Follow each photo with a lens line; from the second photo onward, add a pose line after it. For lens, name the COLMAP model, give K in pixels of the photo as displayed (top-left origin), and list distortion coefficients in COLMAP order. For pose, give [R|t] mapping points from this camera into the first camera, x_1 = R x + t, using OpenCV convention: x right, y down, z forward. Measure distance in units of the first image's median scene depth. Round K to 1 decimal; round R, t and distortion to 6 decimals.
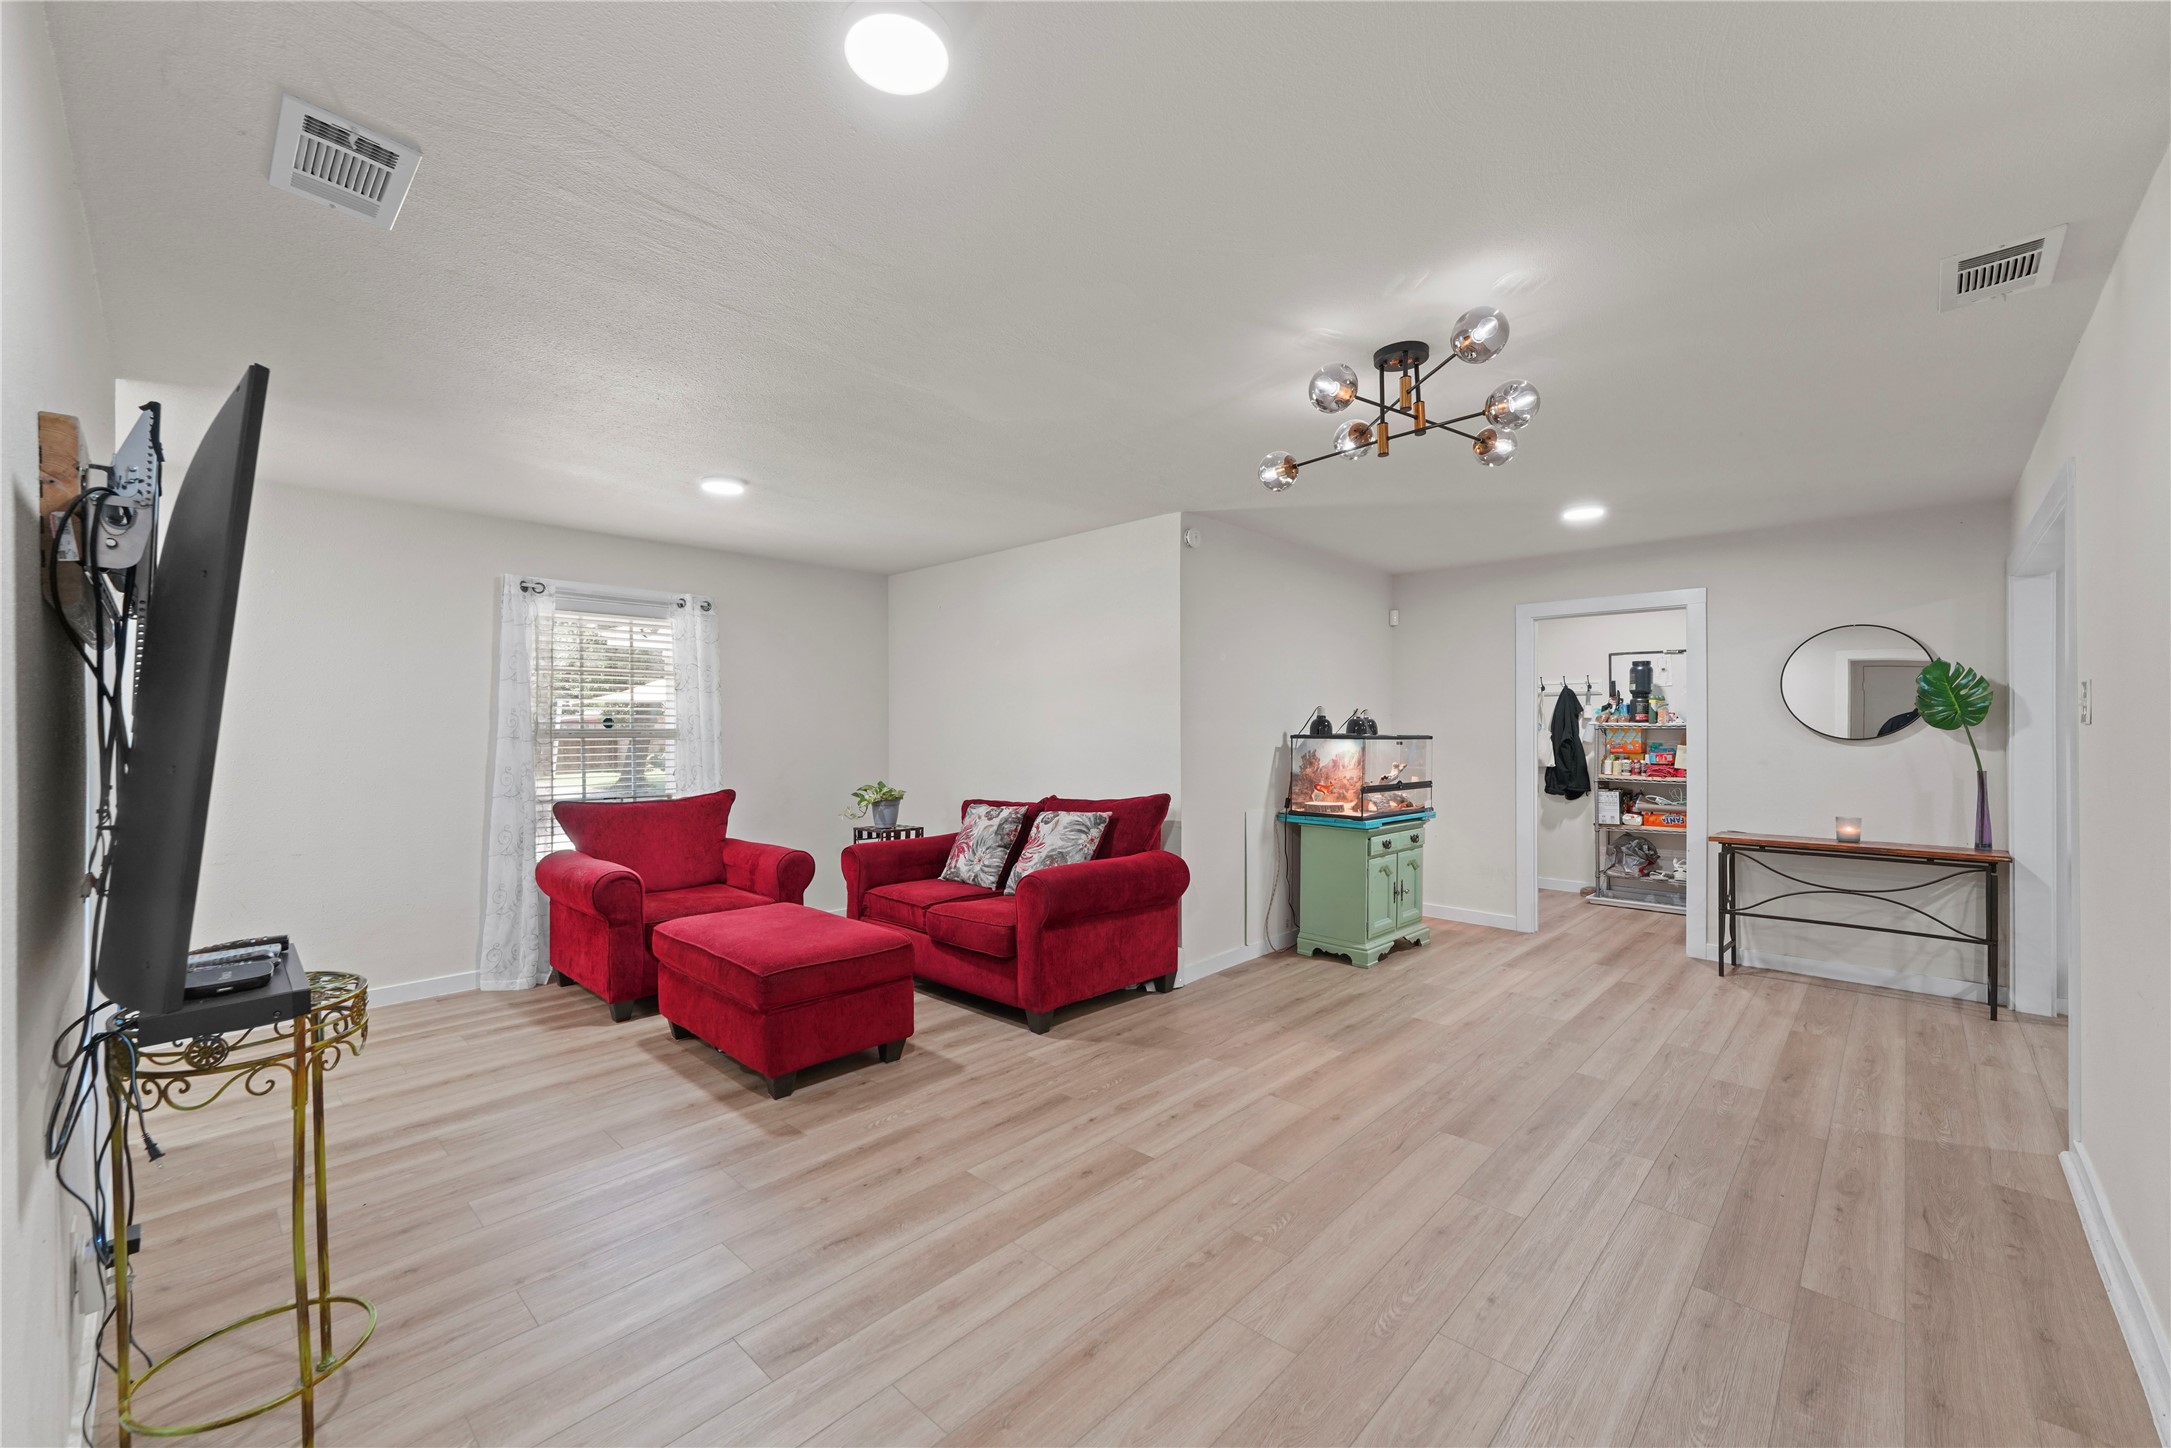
lens RADIAL K [[861.4, 0, 1081.5], [0, 861.4, 735.3], [0, 0, 1]] dist [0.011656, -0.003157]
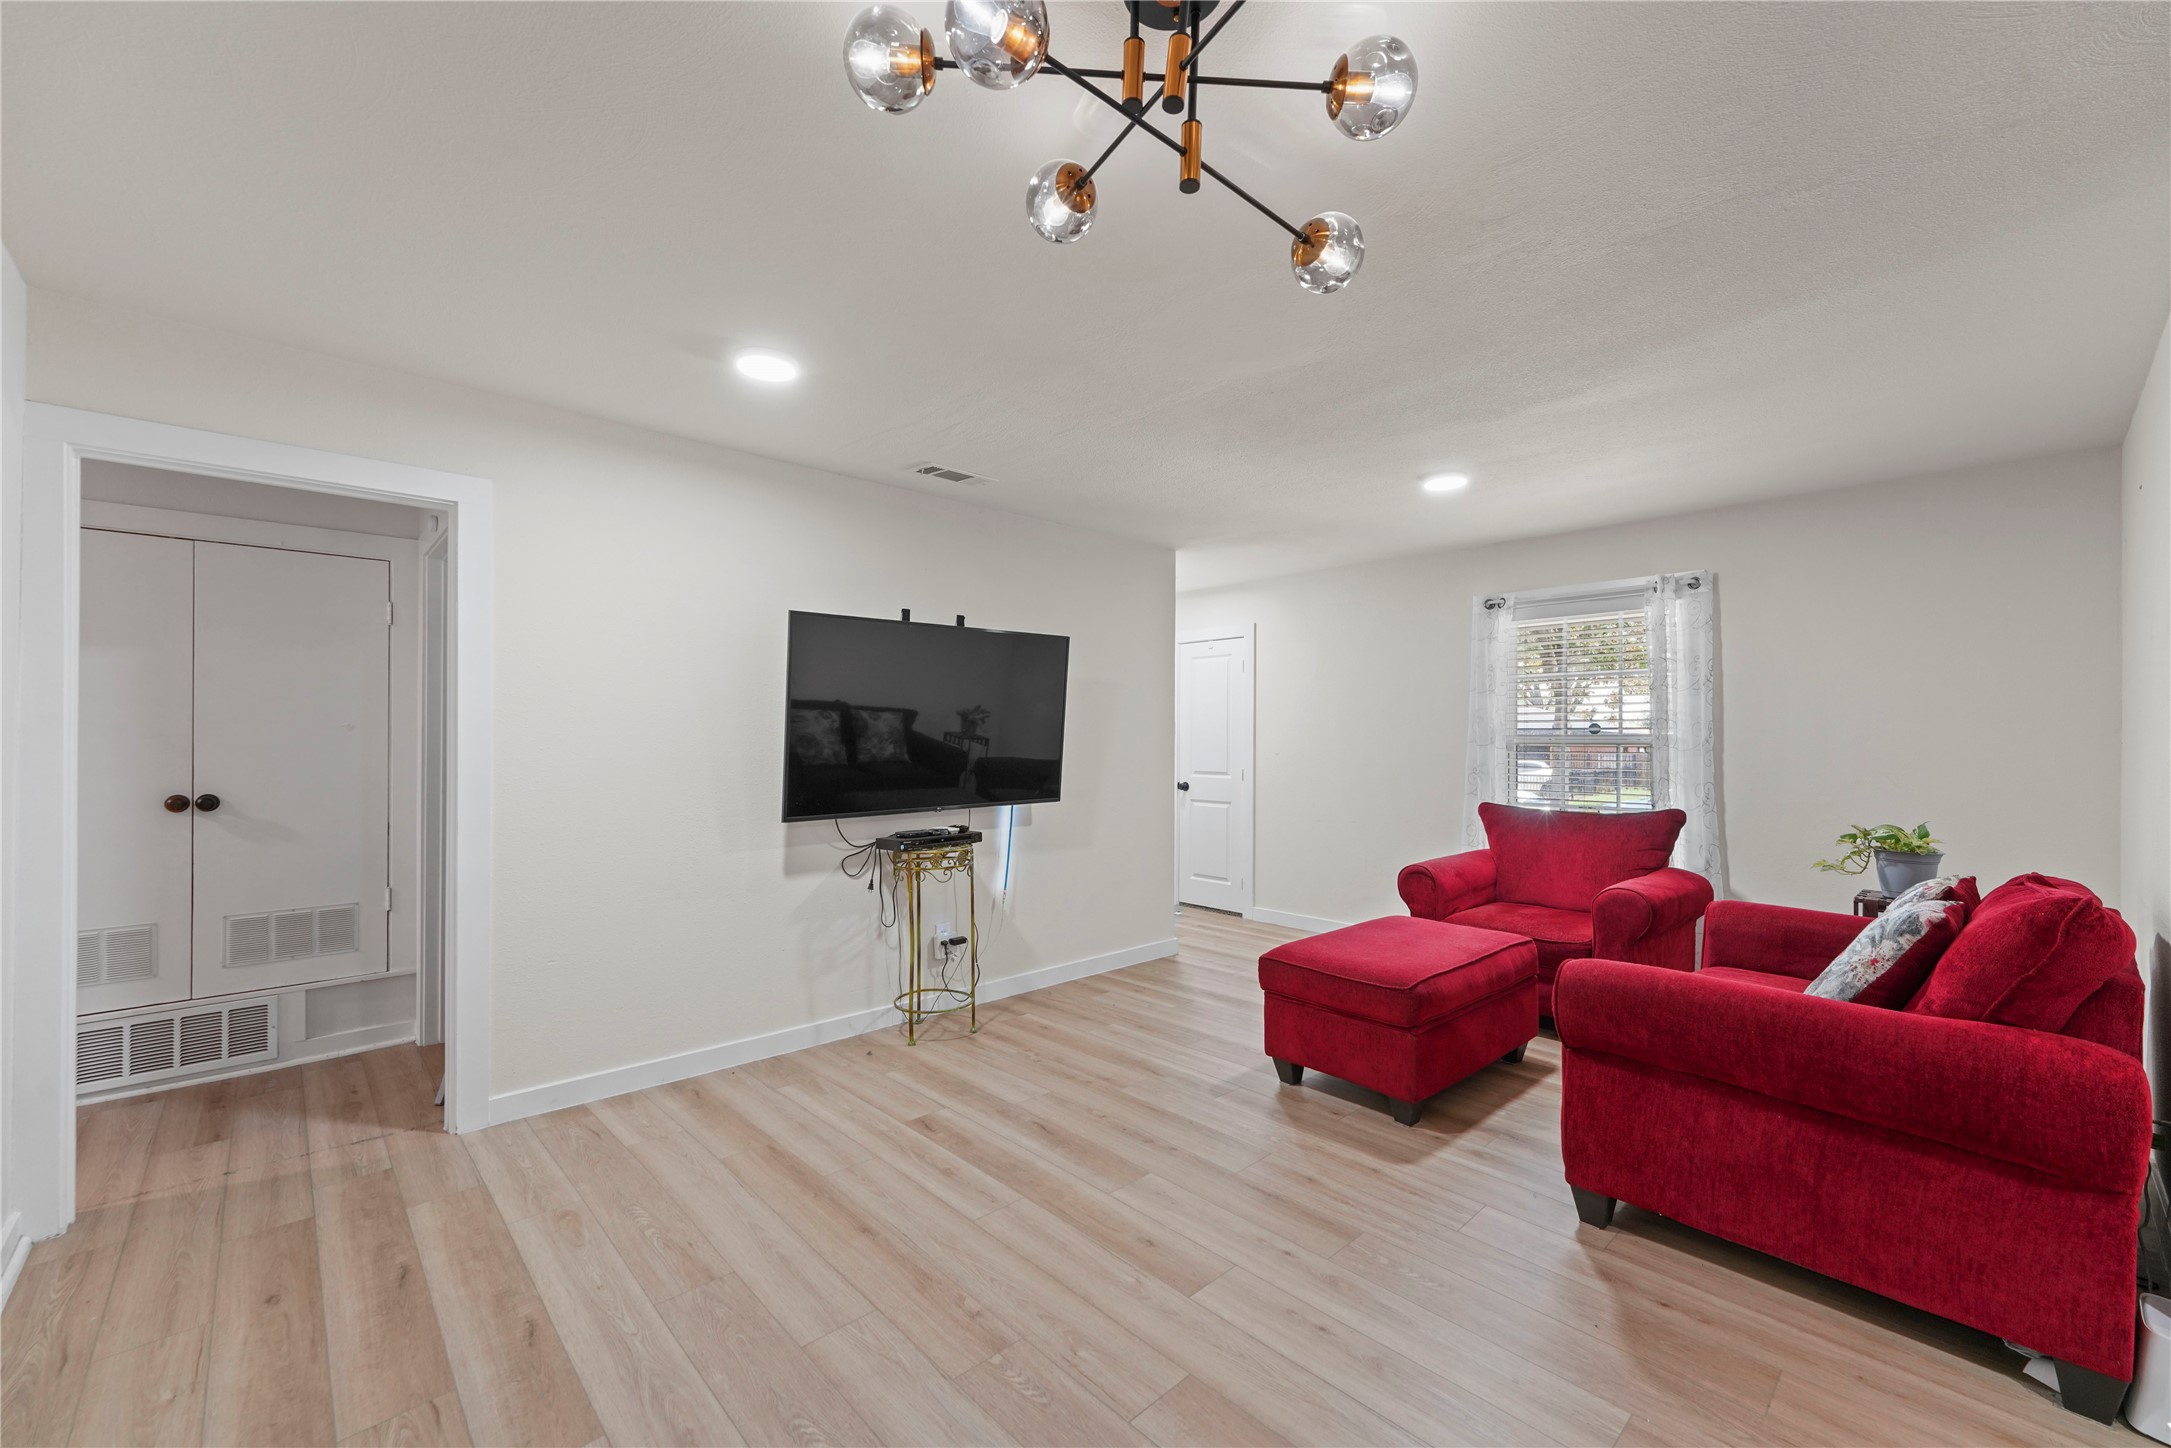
lens RADIAL K [[861.4, 0, 1063.8], [0, 861.4, 744.8], [0, 0, 1]] dist [0.011656, -0.003157]
pose [[-0.068872, 0.006301, -0.997606, 0.542666], [-0.008775, 0.999938, 0.006921, 0.002163], [0.997587, 0.009231, -0.068812, 0.604129]]
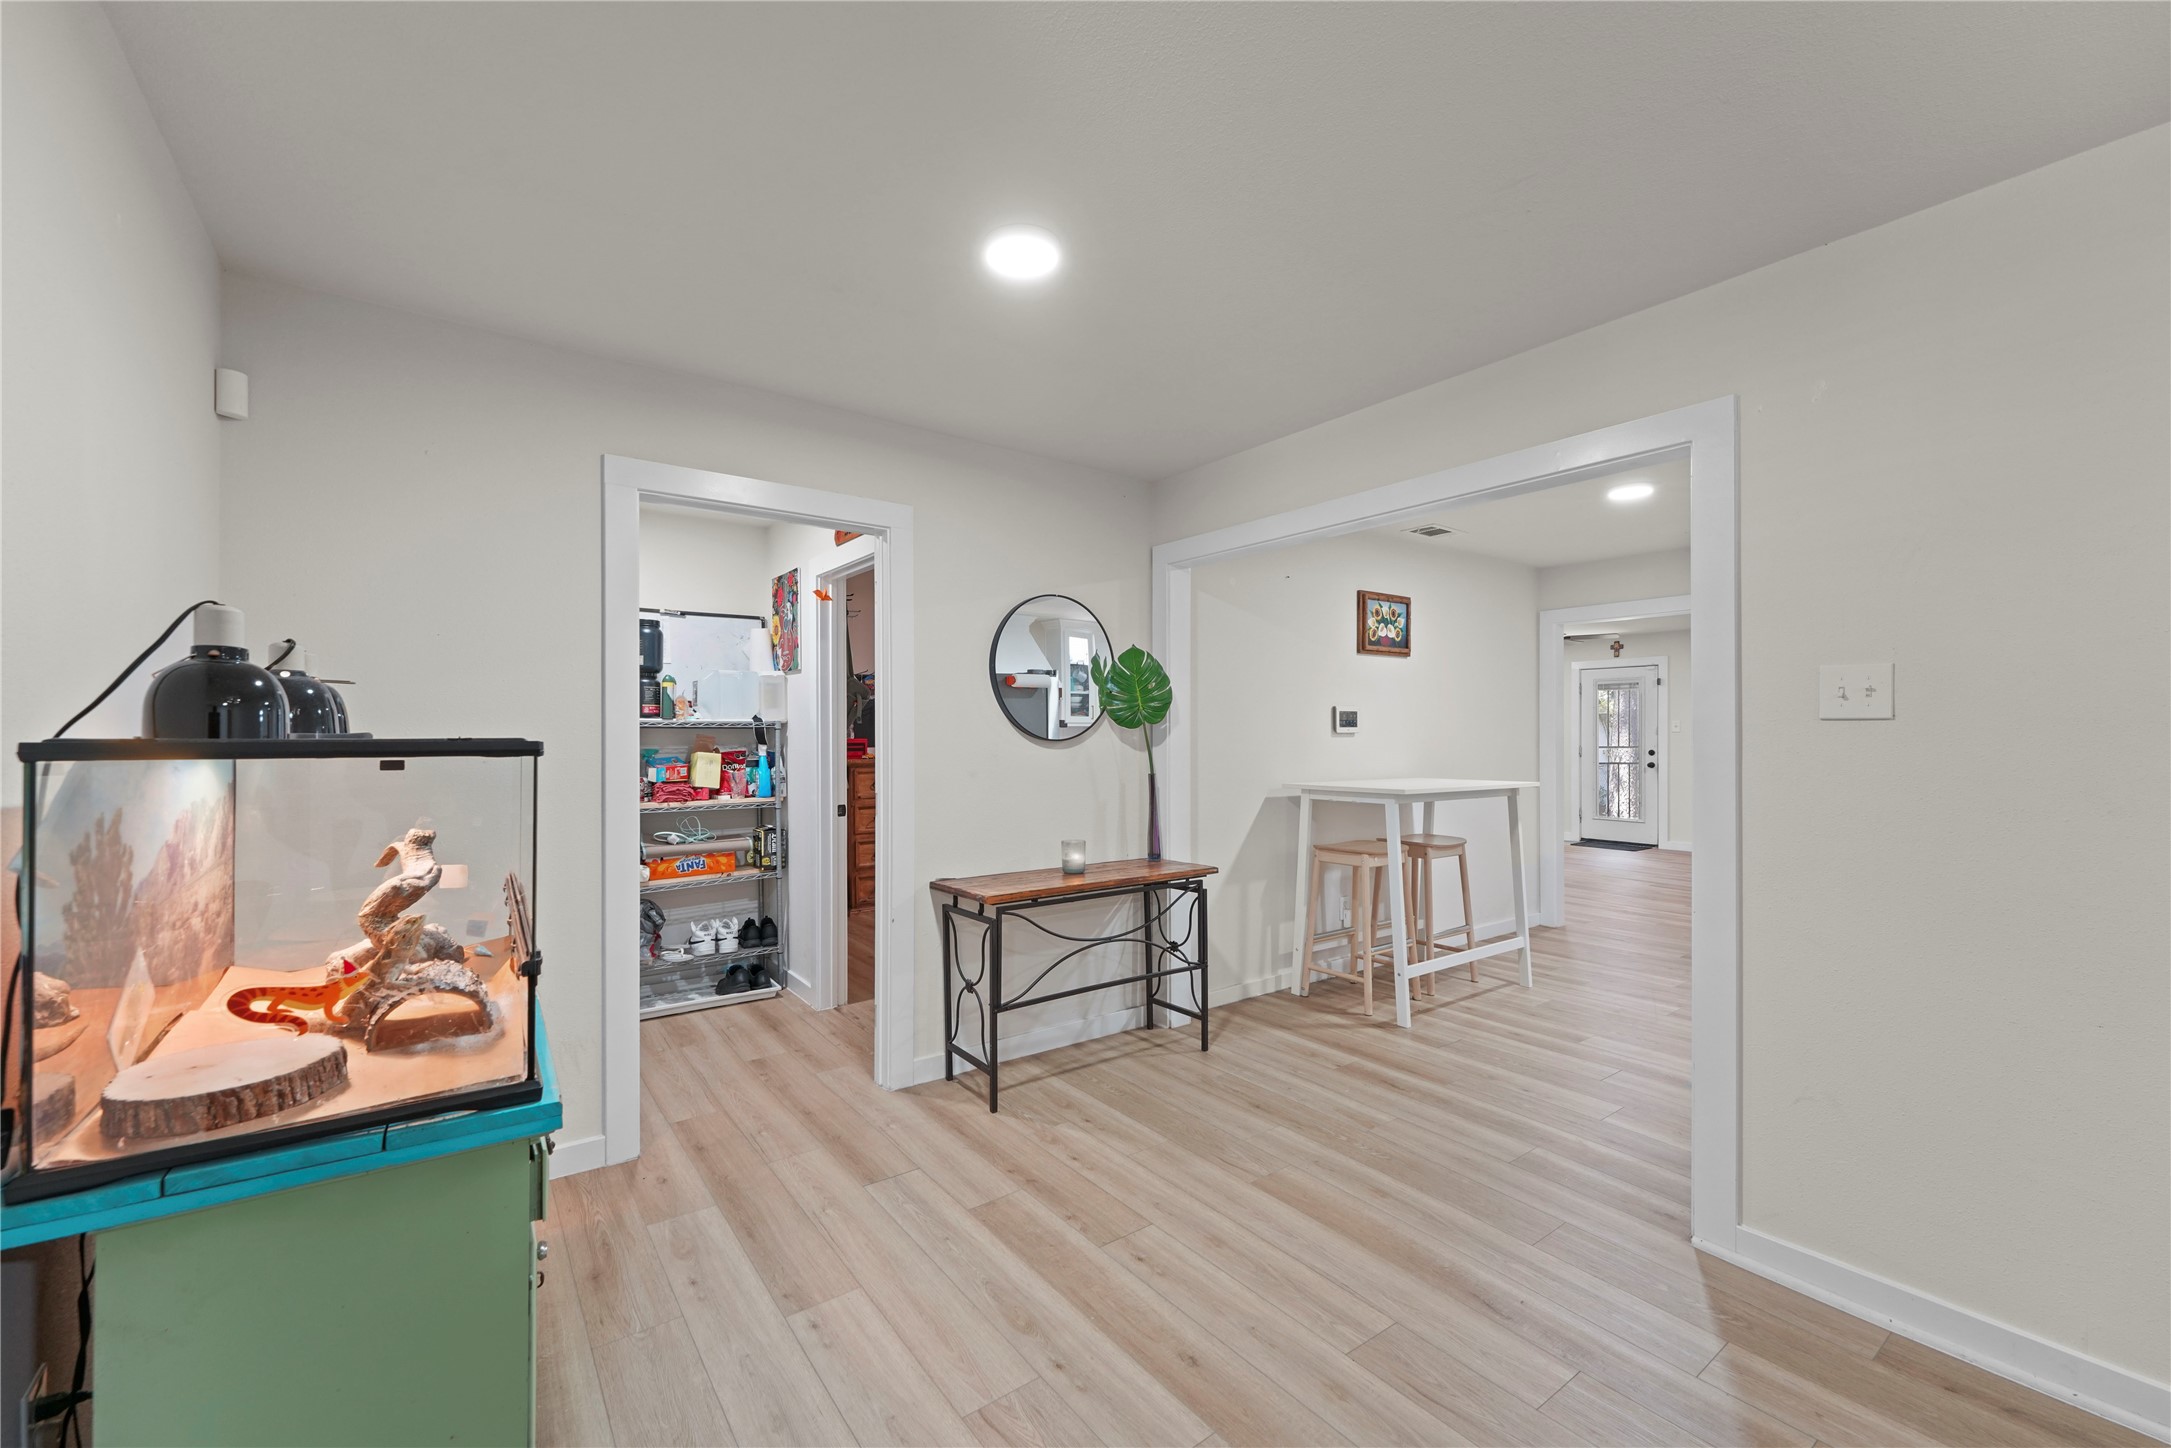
lens RADIAL K [[861.4, 0, 1062.2], [0, 861.4, 725.4], [0, 0, 1]] dist [0.011656, -0.003157]
pose [[0.182817, 0.010918, 0.983086, 0.134989], [0.003744, 0.999923, -0.011801, -0.000406], [-0.983140, 0.005838, 0.182762, 0.953862]]
